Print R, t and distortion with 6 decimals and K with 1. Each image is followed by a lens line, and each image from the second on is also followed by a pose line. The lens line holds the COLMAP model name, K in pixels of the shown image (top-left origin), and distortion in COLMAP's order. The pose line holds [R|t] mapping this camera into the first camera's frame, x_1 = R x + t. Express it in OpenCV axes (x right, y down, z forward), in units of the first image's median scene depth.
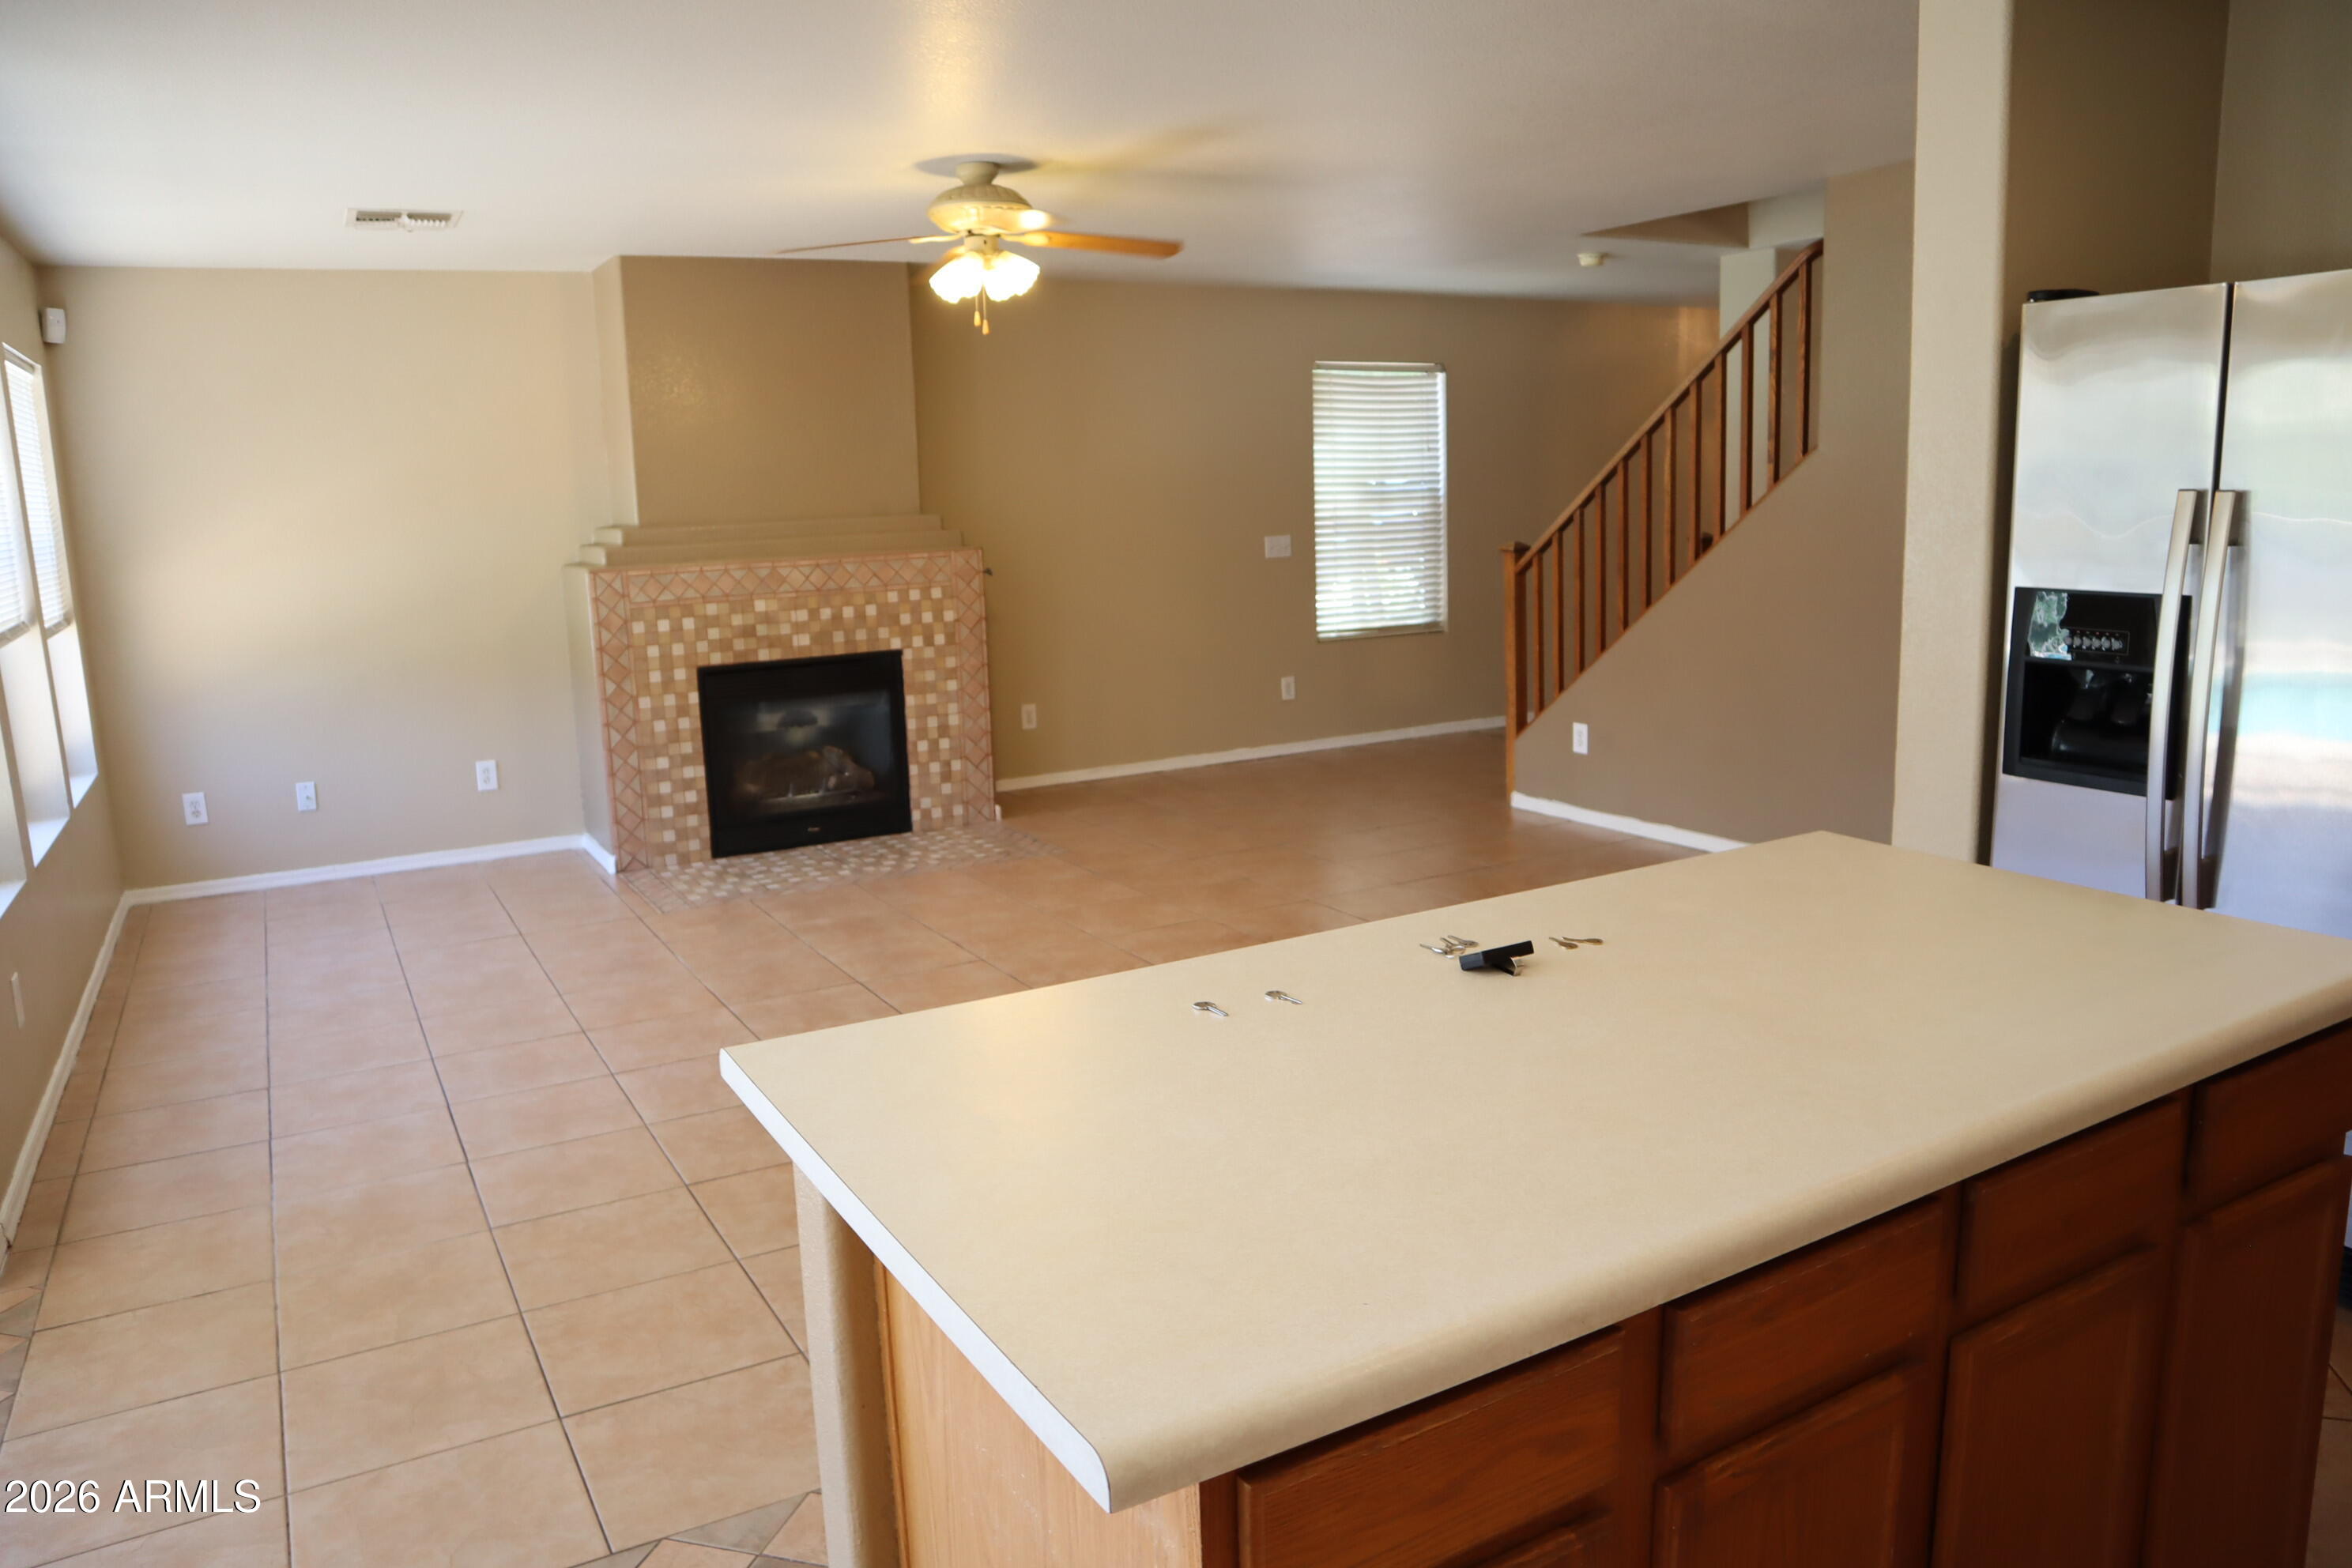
lens RADIAL K [[1631.5, 0, 1176.0], [0, 1631.5, 784.0], [0, 0, 1]] dist [-0.141642, 0.089623]
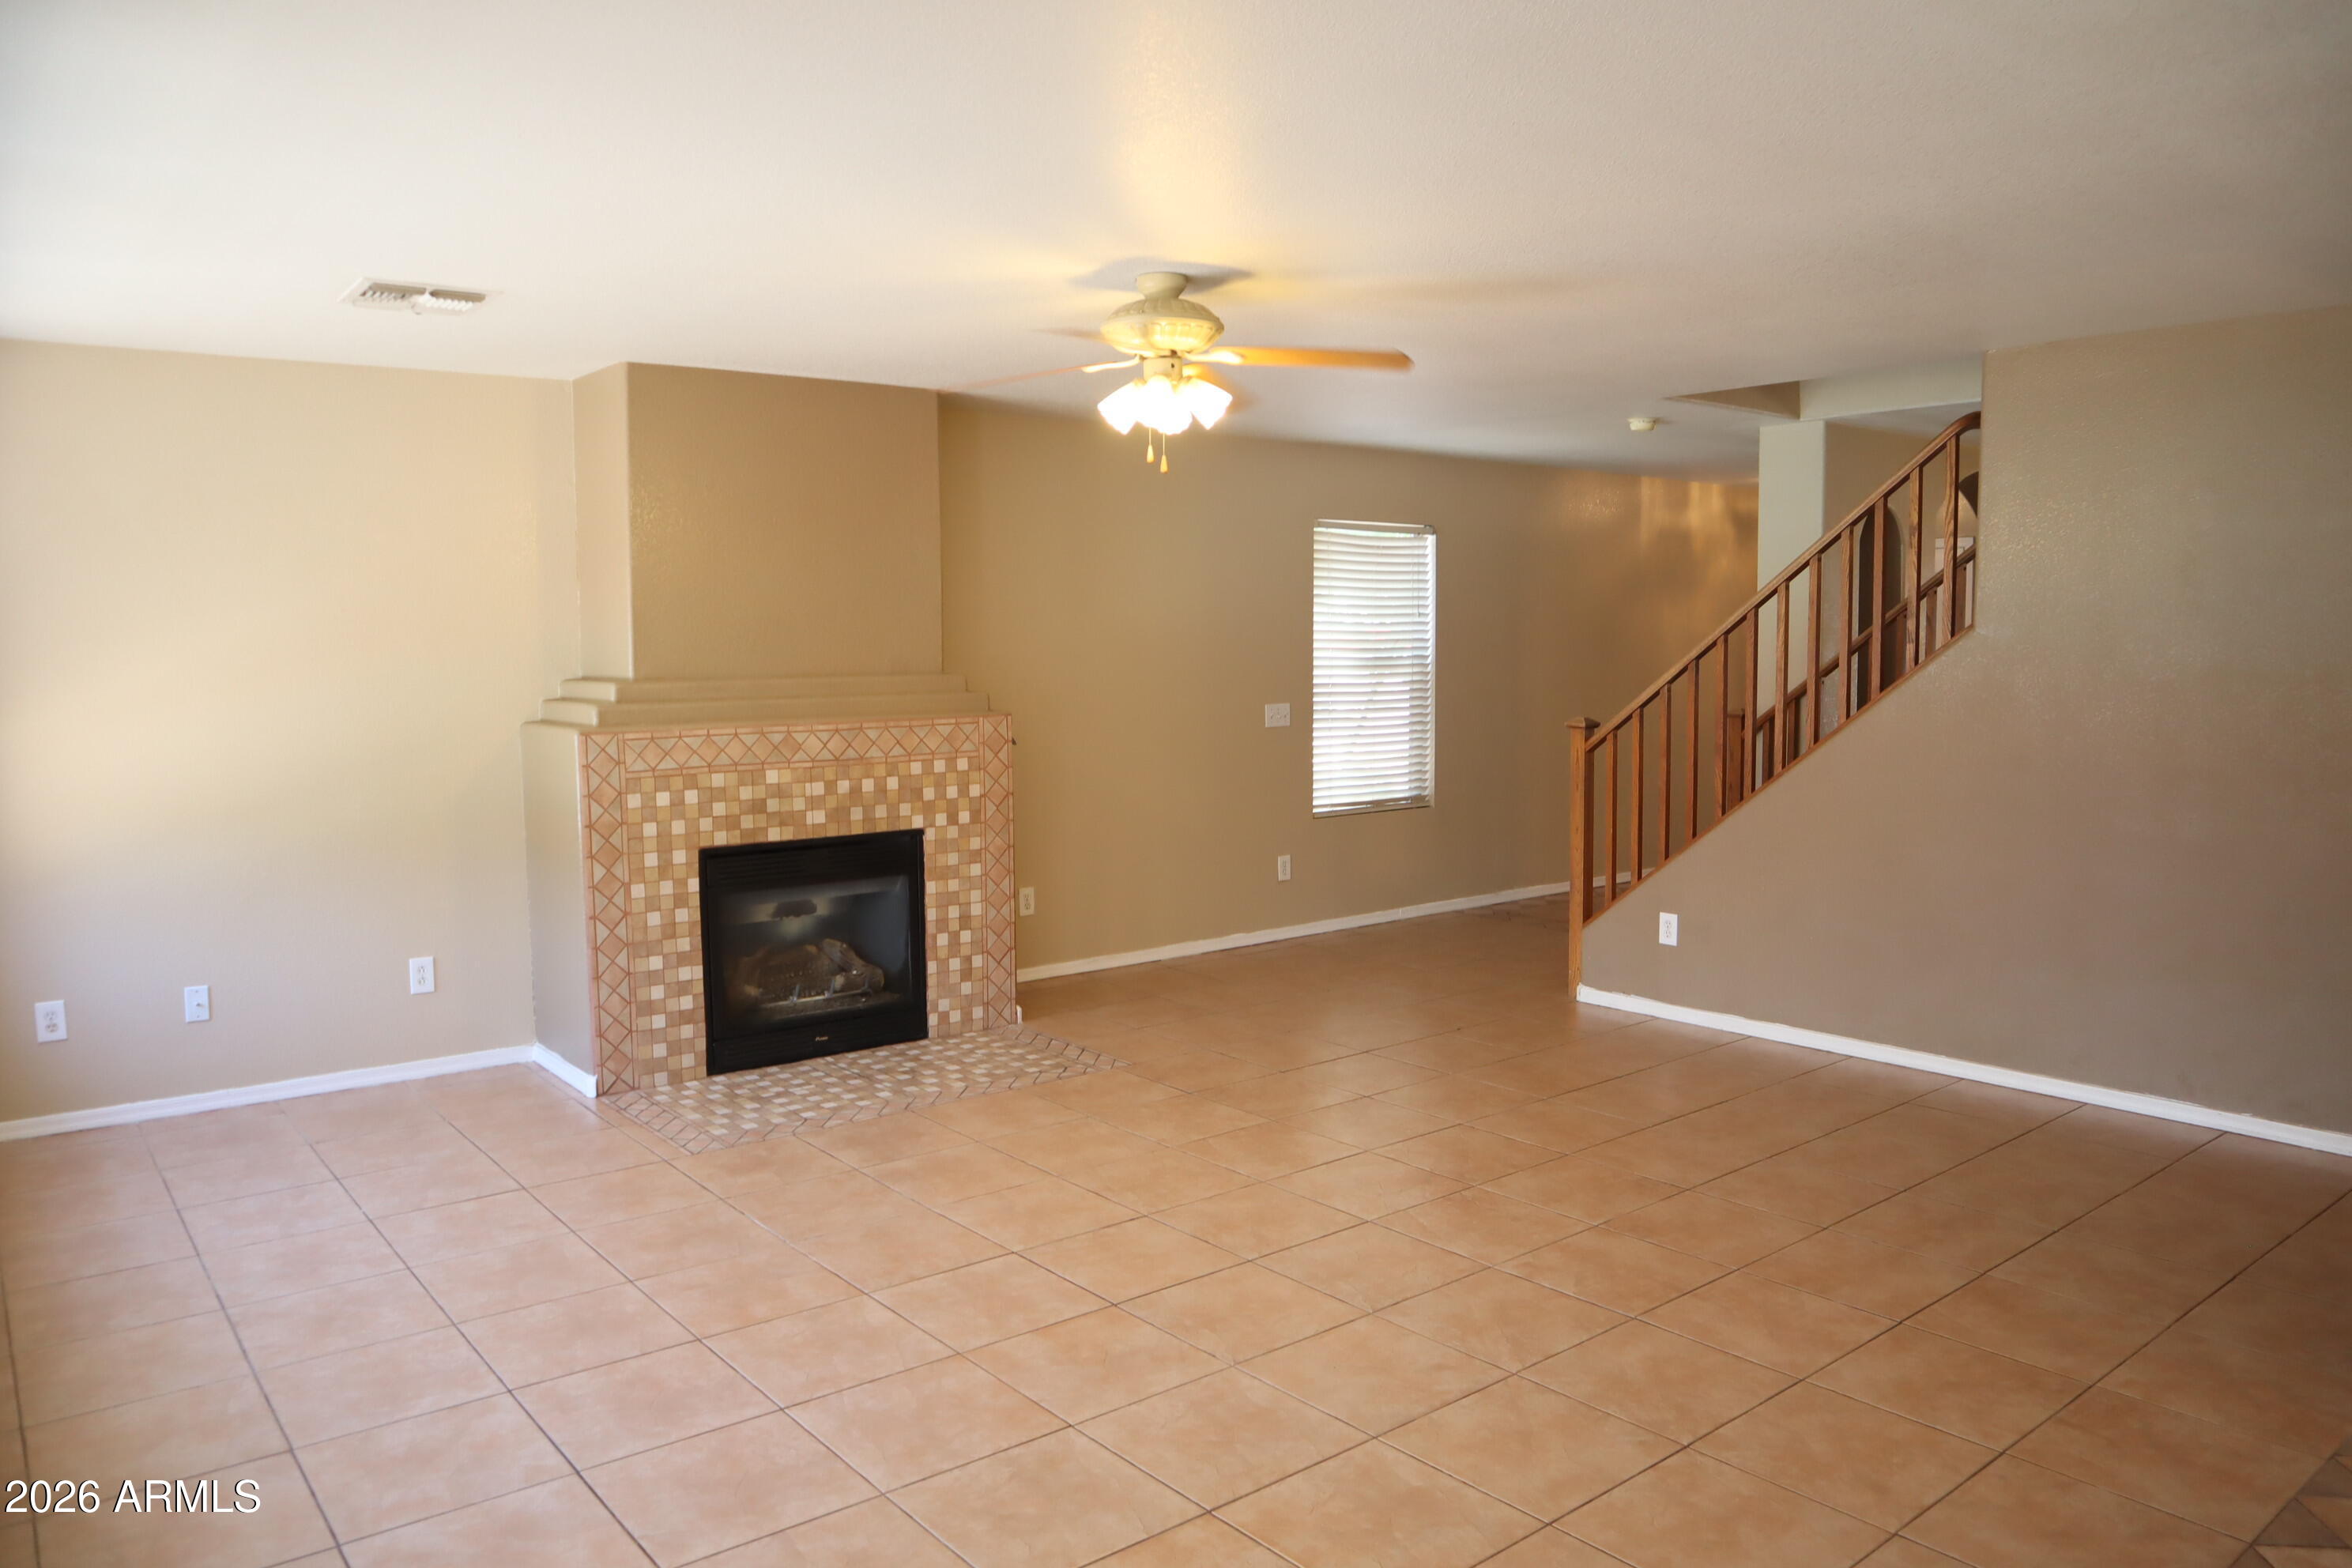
lens RADIAL K [[1631.5, 0, 1176.0], [0, 1631.5, 784.0], [0, 0, 1]] dist [-0.141642, 0.089623]
pose [[0.987021, 0.011918, 0.160150, -0.176546], [0.003009, 0.995695, -0.092640, -0.025819], [-0.160564, 0.091920, 0.982736, 0.122907]]
